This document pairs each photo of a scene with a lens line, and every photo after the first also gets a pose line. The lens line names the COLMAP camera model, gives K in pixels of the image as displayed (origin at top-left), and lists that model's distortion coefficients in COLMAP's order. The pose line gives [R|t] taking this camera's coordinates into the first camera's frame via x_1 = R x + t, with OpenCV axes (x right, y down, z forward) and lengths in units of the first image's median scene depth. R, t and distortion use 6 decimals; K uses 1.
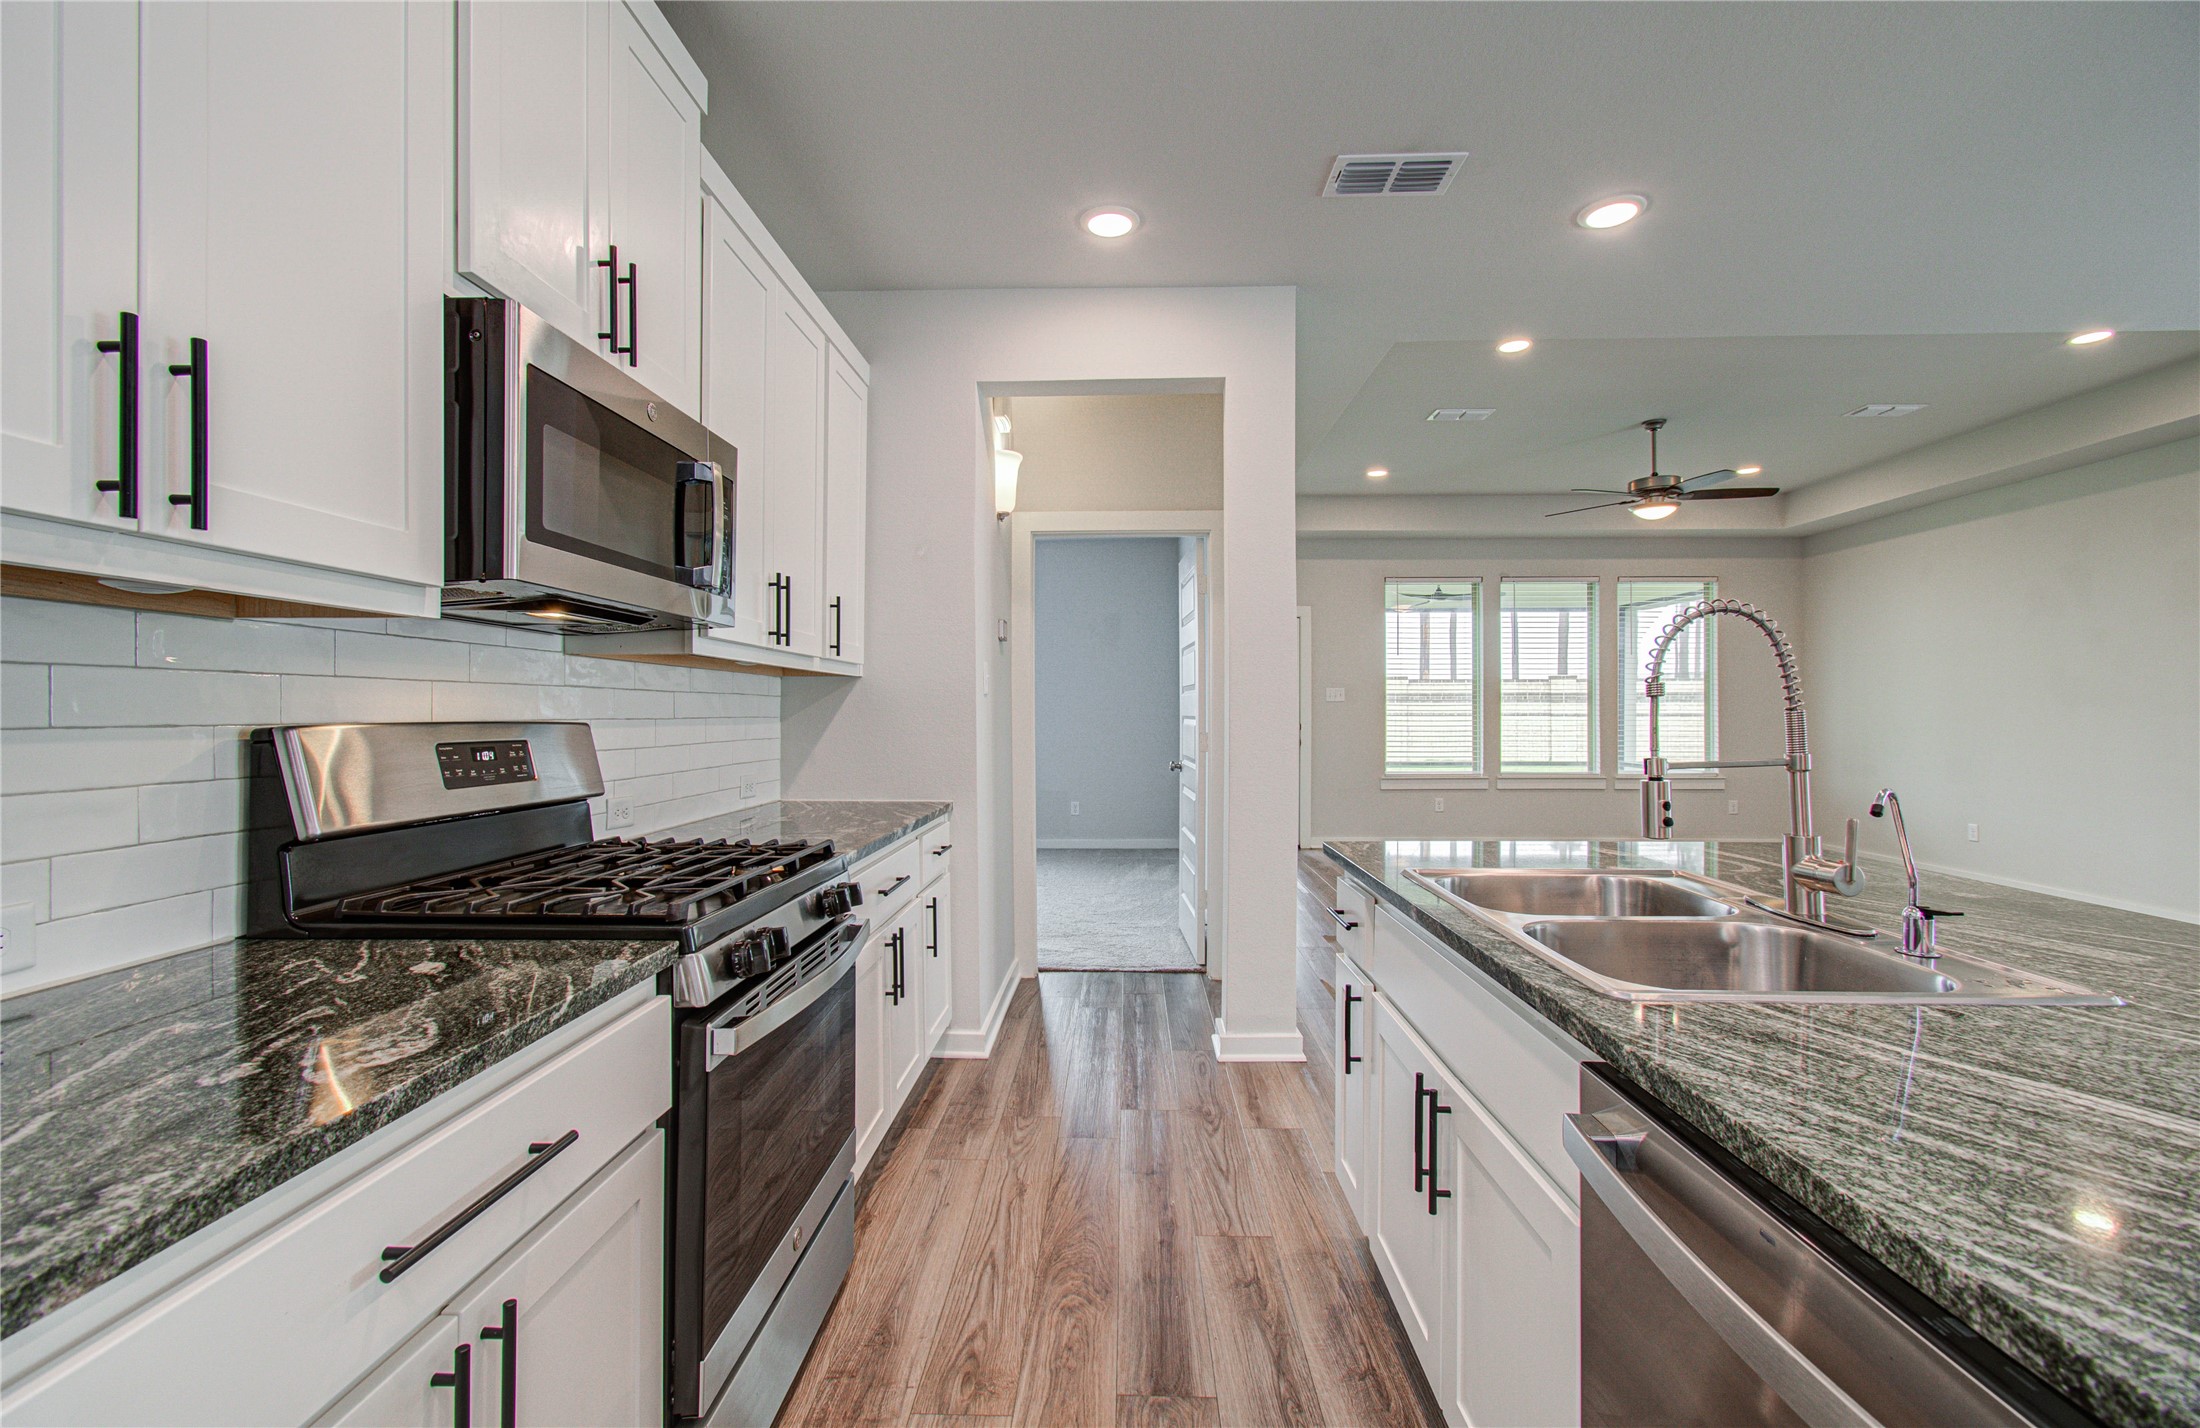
lens RADIAL K [[950.2, 0, 1093.2], [0, 950.2, 710.3], [0, 0, 1]] dist [0.000778, 0.001228]
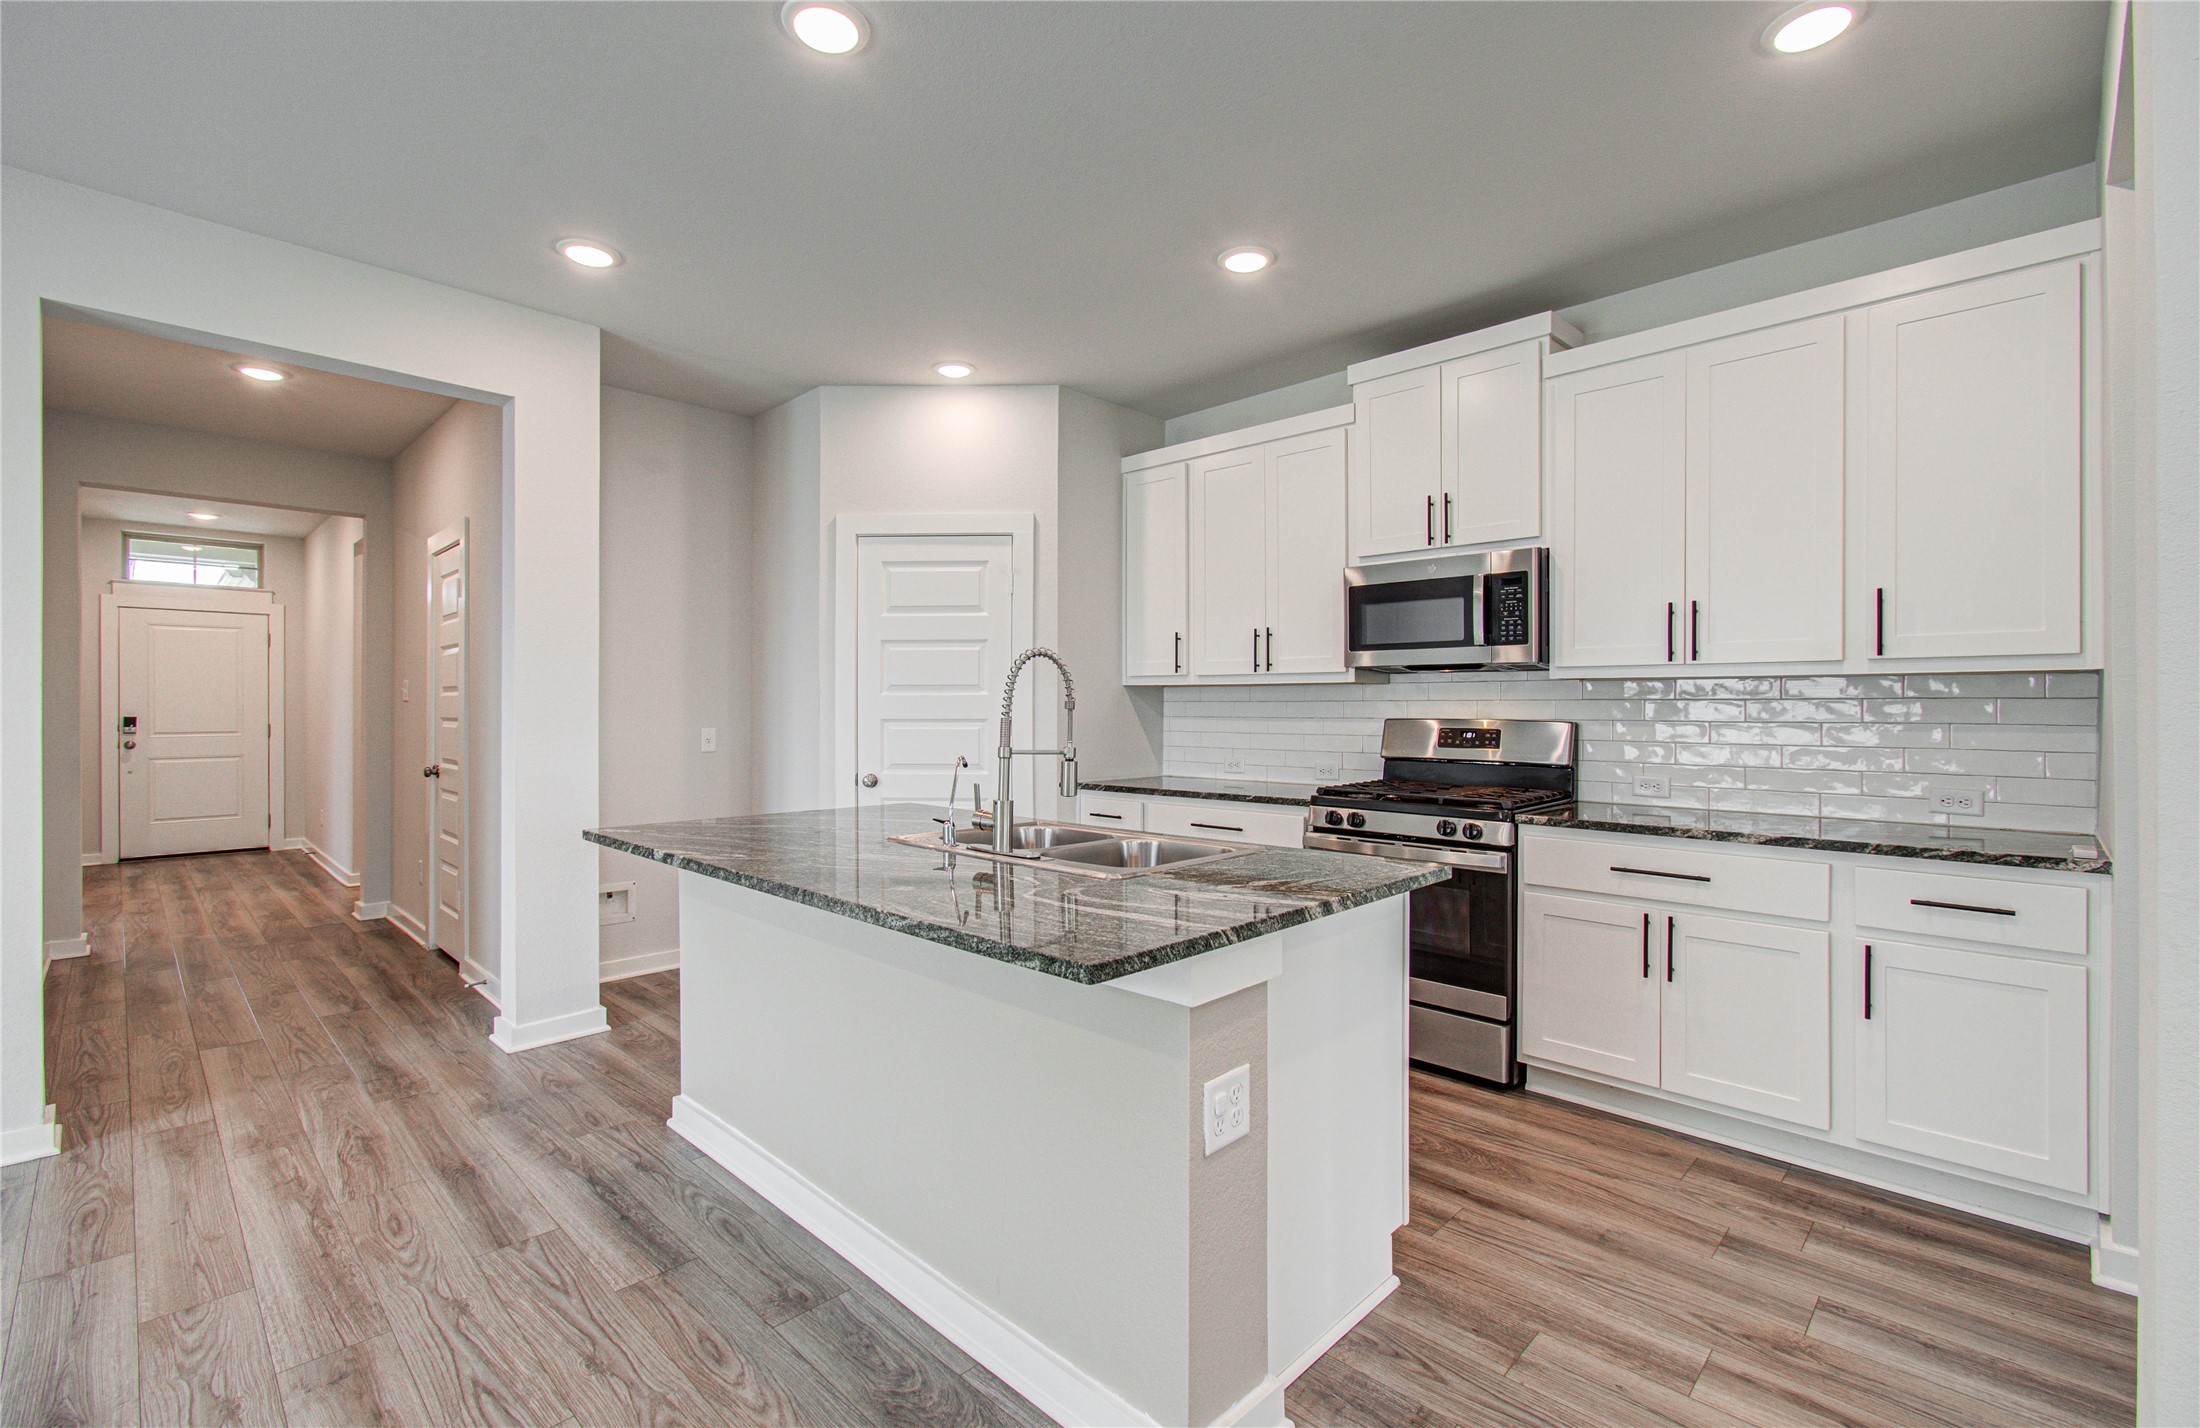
lens RADIAL K [[956.3, 0, 1106.6], [0, 956.3, 714.4], [0, 0, 1]] dist [-0.006112, 0.000401]
pose [[-0.672064, 0.004927, -0.740477, 0.447469], [0.000082, 0.999978, 0.006580, -0.003730], [0.740493, 0.004361, -0.672050, 0.545223]]
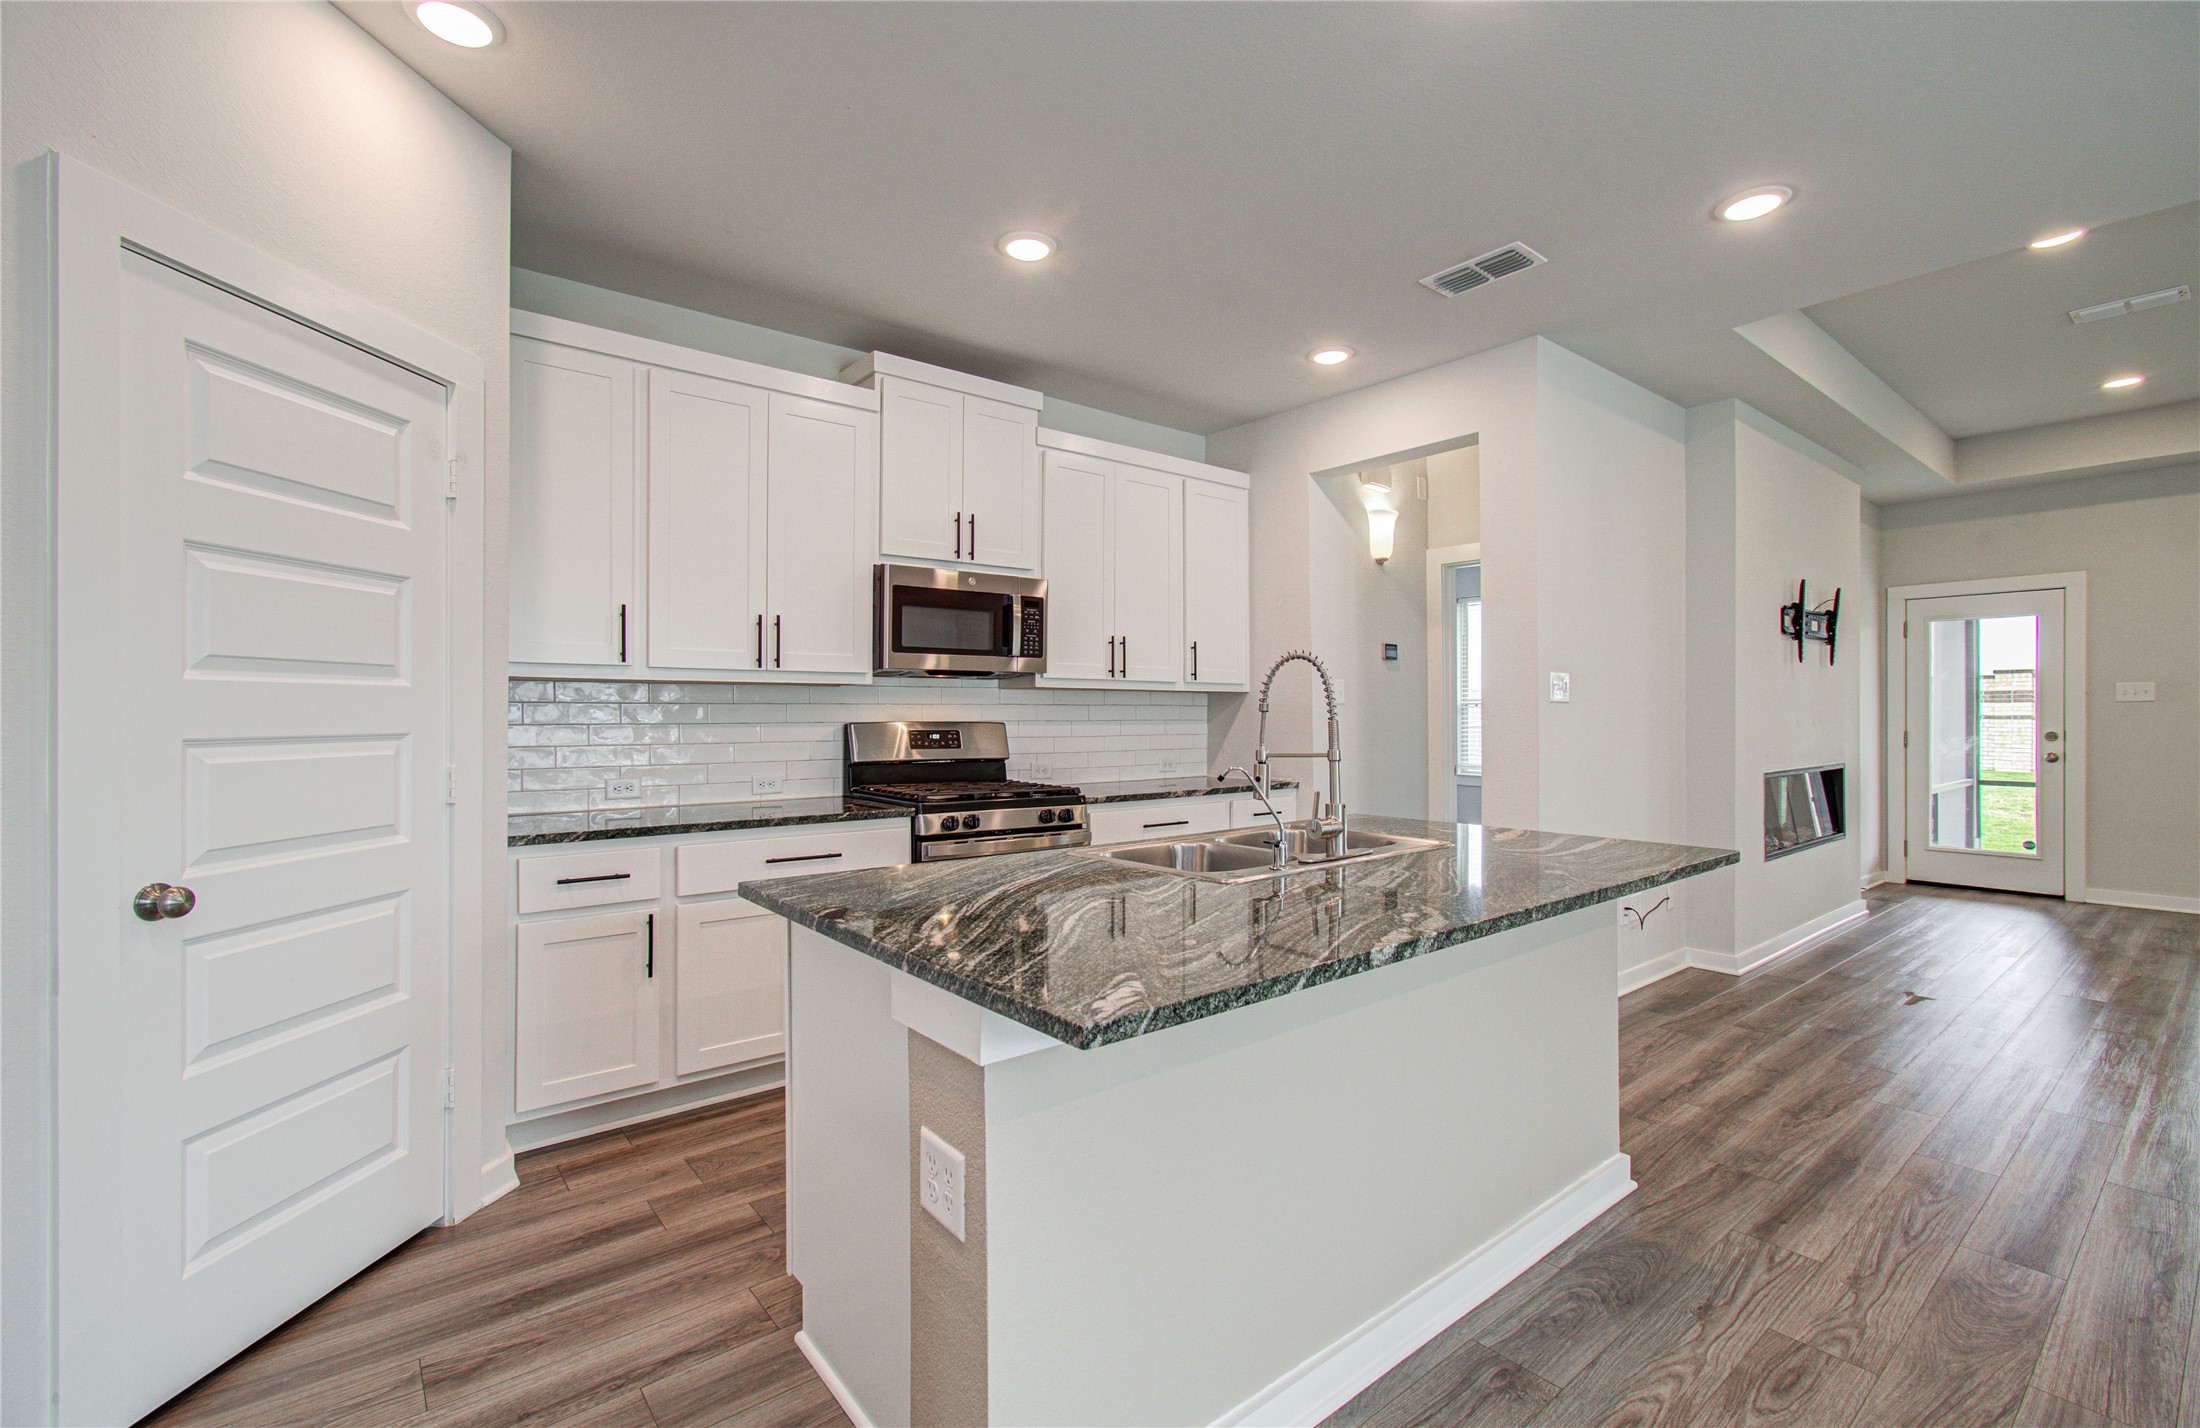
lens RADIAL K [[965.2, 0, 1103.1], [0, 965.2, 706.1], [0, 0, 1]] dist [-0.023485, 0.021497]
pose [[0.654974, -0.003647, -0.755643, 0.417378], [0.000347, 0.999990, -0.004525, -0.004464], [0.755652, 0.002701, 0.654968, -0.069092]]
